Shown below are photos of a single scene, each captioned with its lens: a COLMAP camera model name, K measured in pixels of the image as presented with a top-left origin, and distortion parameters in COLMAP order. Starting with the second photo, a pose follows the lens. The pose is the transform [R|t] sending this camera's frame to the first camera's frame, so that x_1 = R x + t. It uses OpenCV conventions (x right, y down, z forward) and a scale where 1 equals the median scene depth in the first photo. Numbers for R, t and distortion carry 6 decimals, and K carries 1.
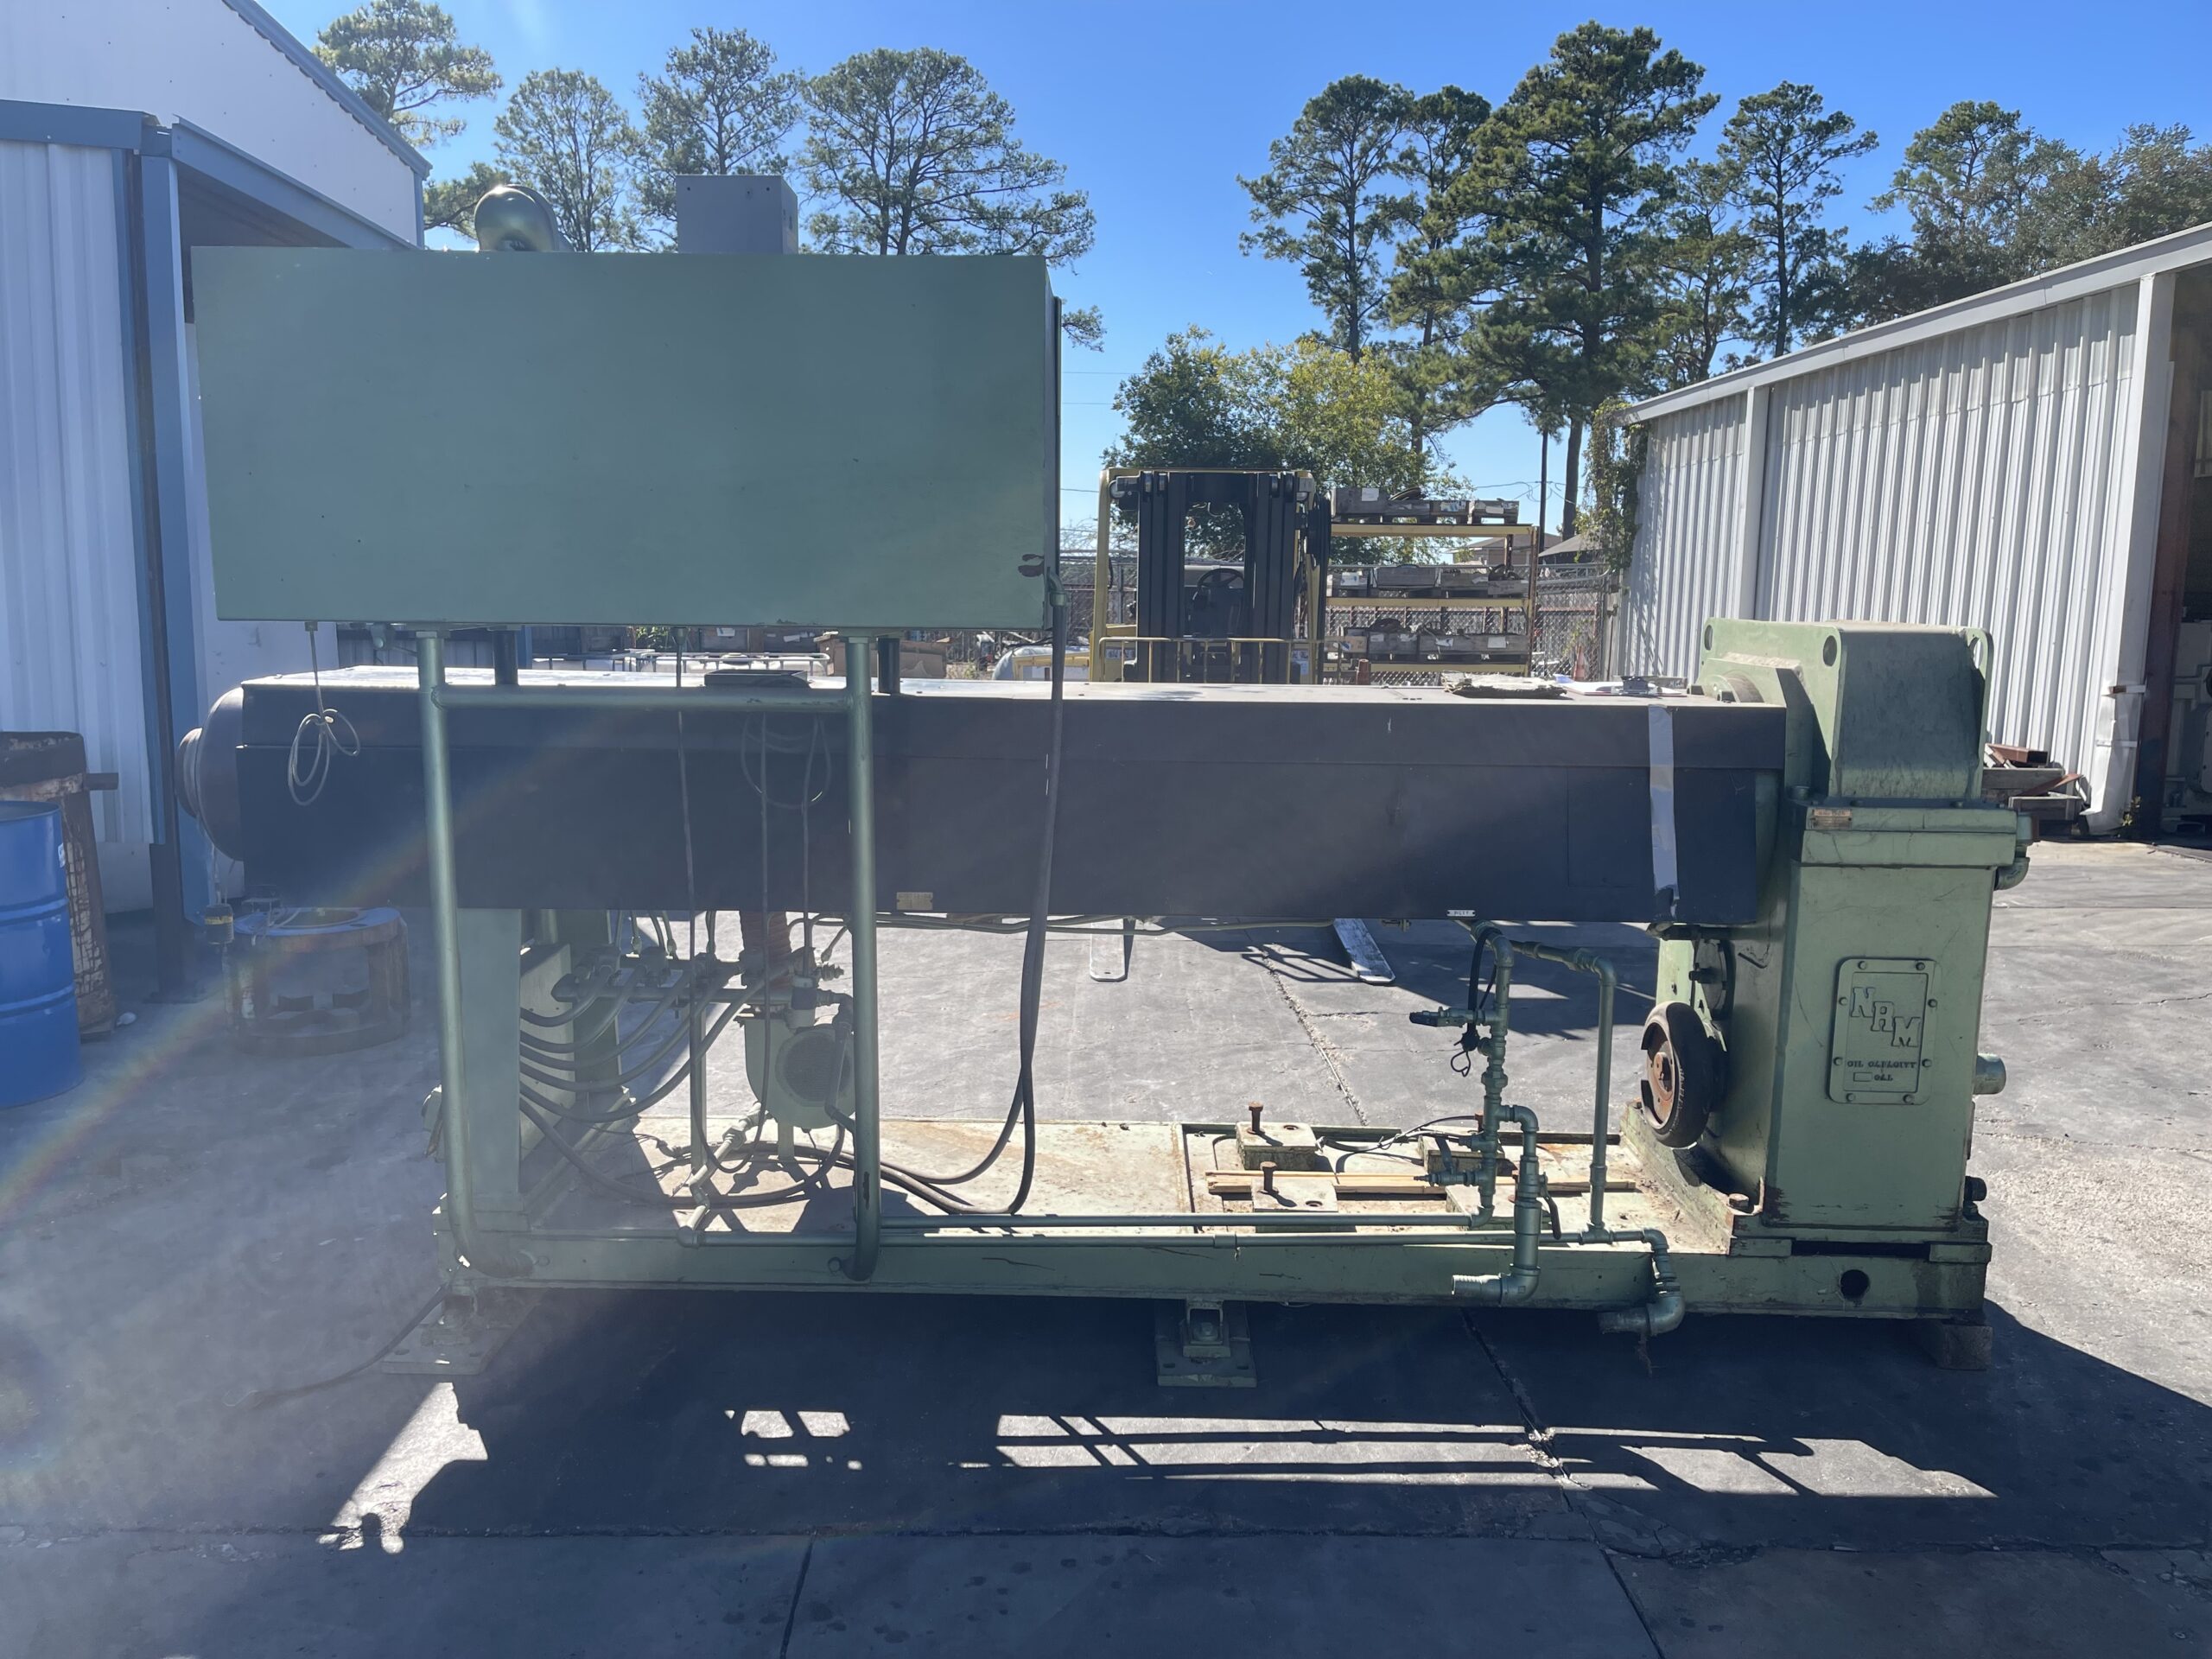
lens RADIAL K [[1803.2, 0, 1039.0], [0, 1803.2, 868.2], [0, 0, 1]] dist [0.065154, -0.089423]
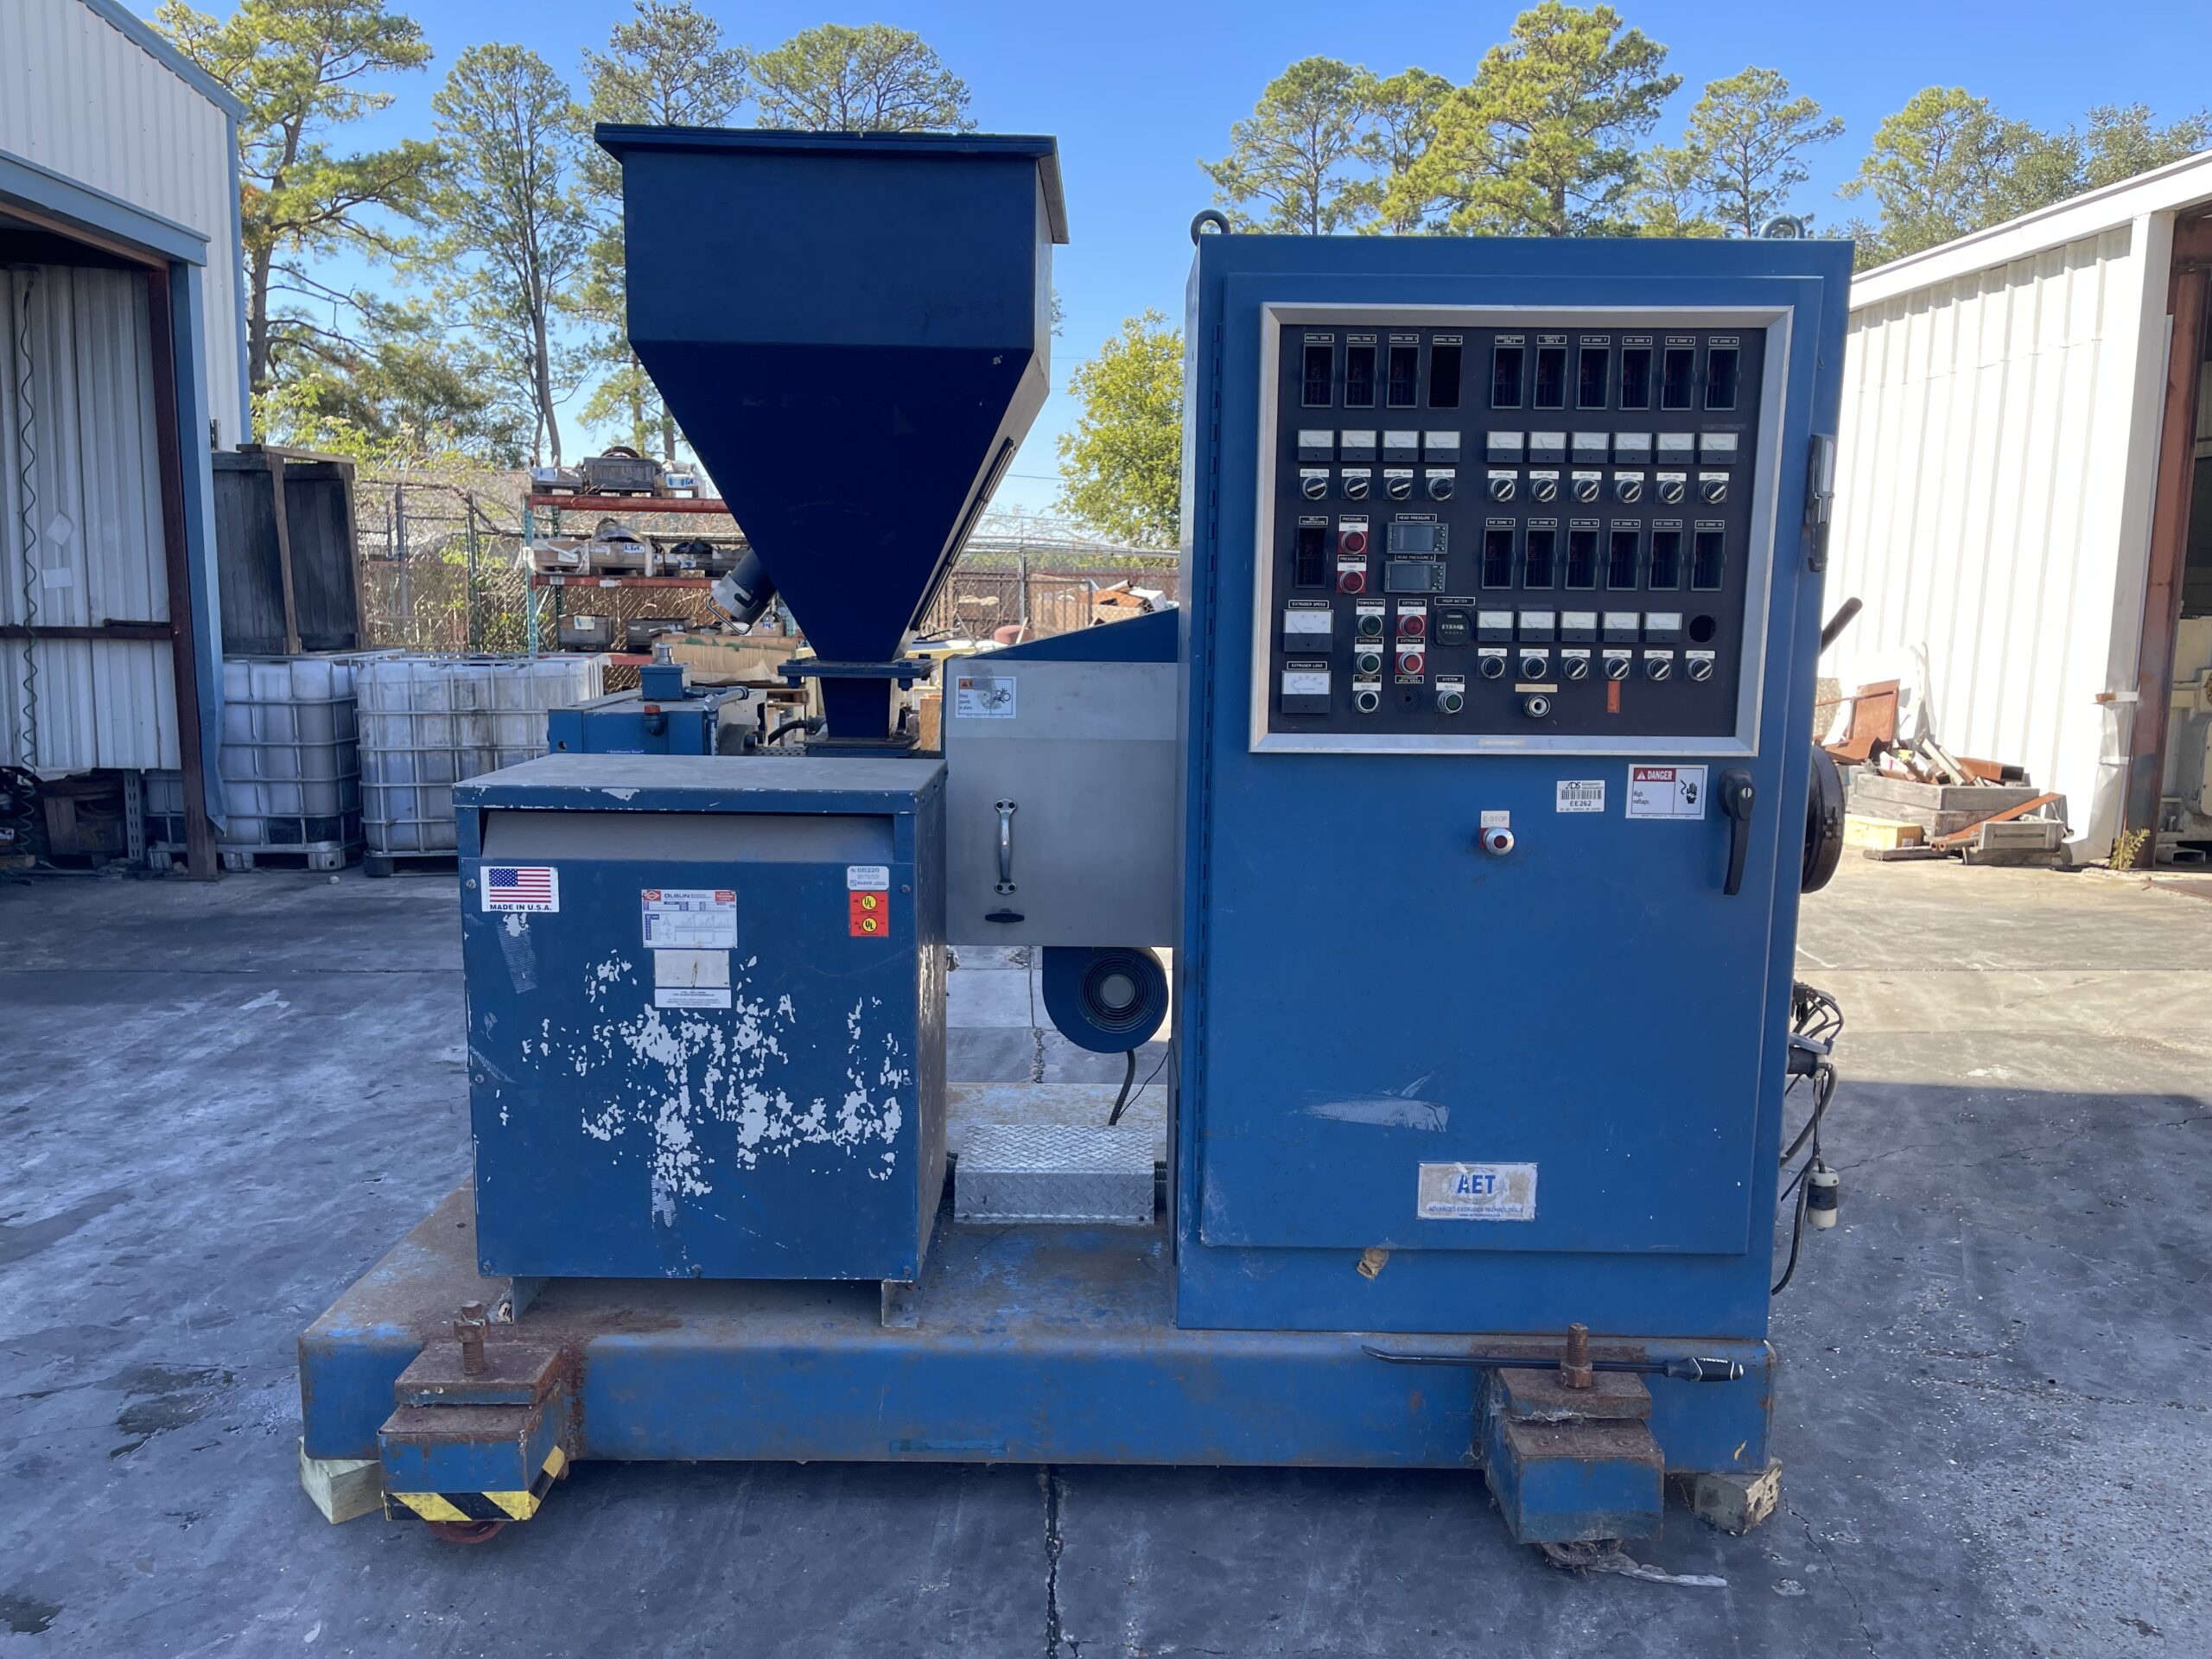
lens RADIAL K [[1652.5, 0, 1112.8], [0, 1652.5, 831.4], [0, 0, 1]] dist [0.073568, -0.104684]
pose [[0.999904, -0.000433, 0.013849, 0.050908], [0.000451, 0.999999, -0.001295, -0.015502], [-0.013849, 0.001301, 0.999903, 0.098981]]
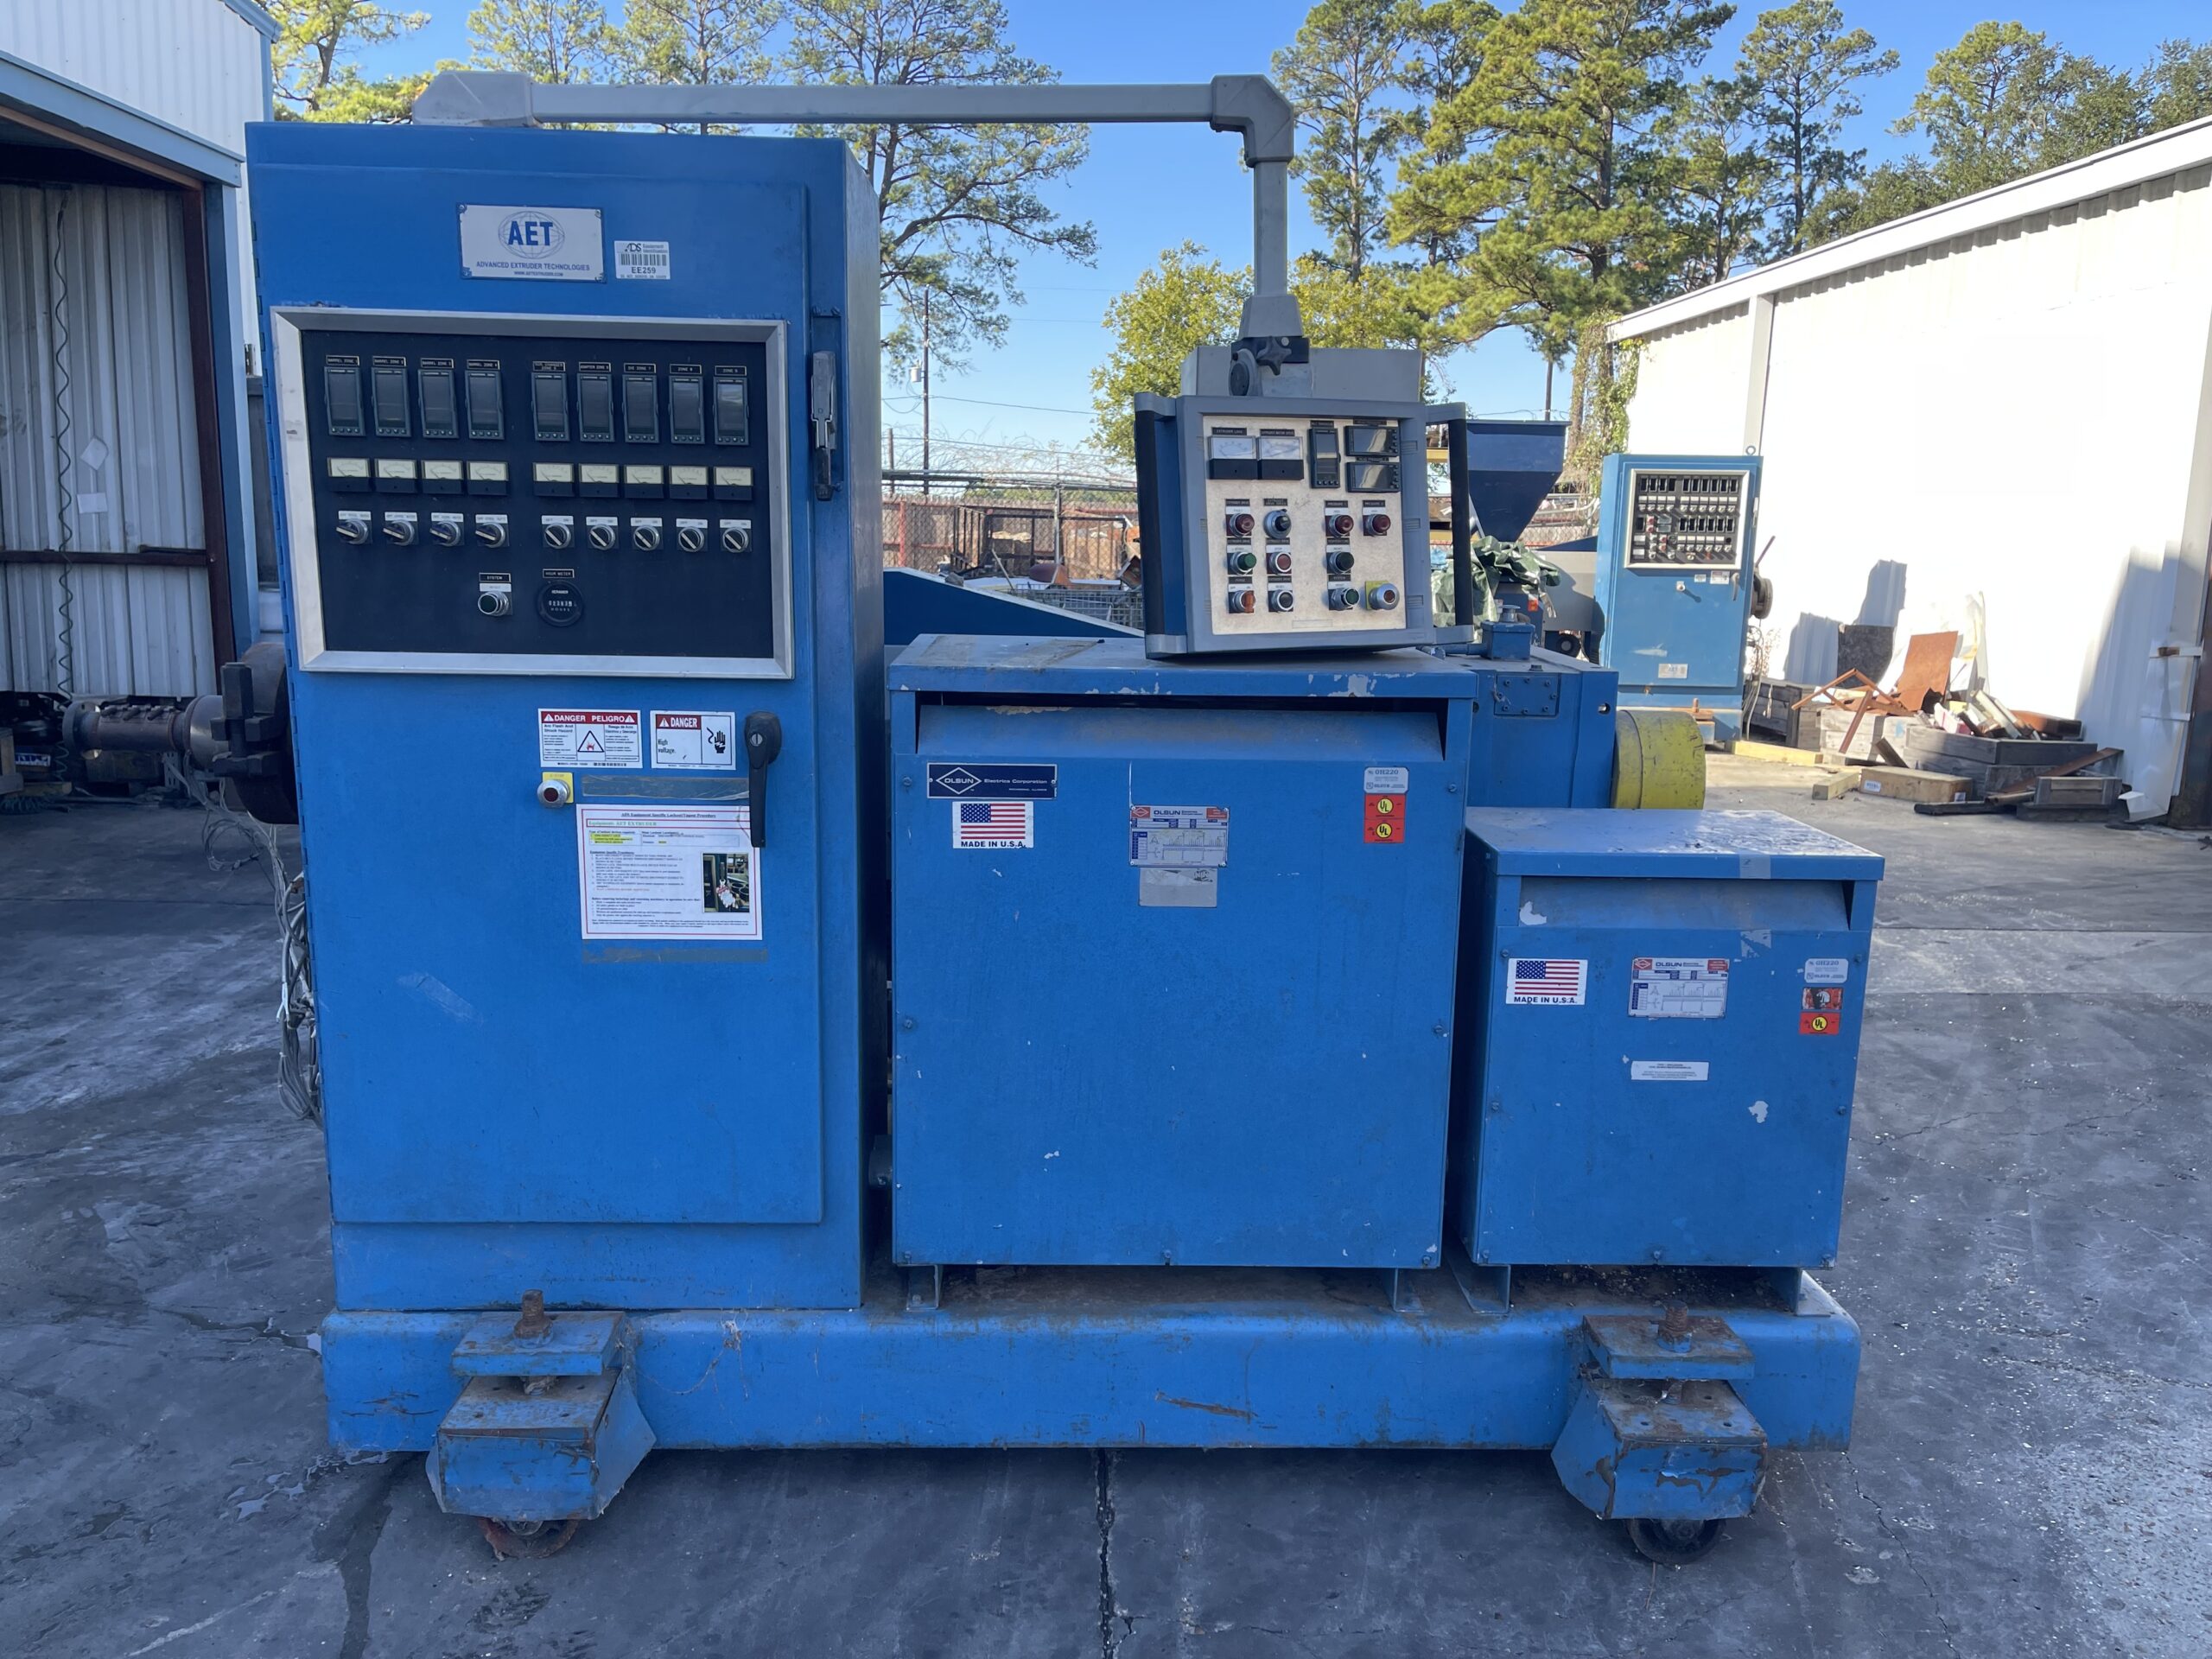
lens RADIAL K [[1640.2, 0, 1105.8], [0, 1640.2, 822.1], [0, 0, 1]] dist [0.082513, -0.117287]
pose [[0.999886, 0.014838, -0.002872, 0.047580], [-0.014737, 0.999365, 0.032446, -0.016920], [0.003351, -0.032400, 0.999469, 0.104828]]
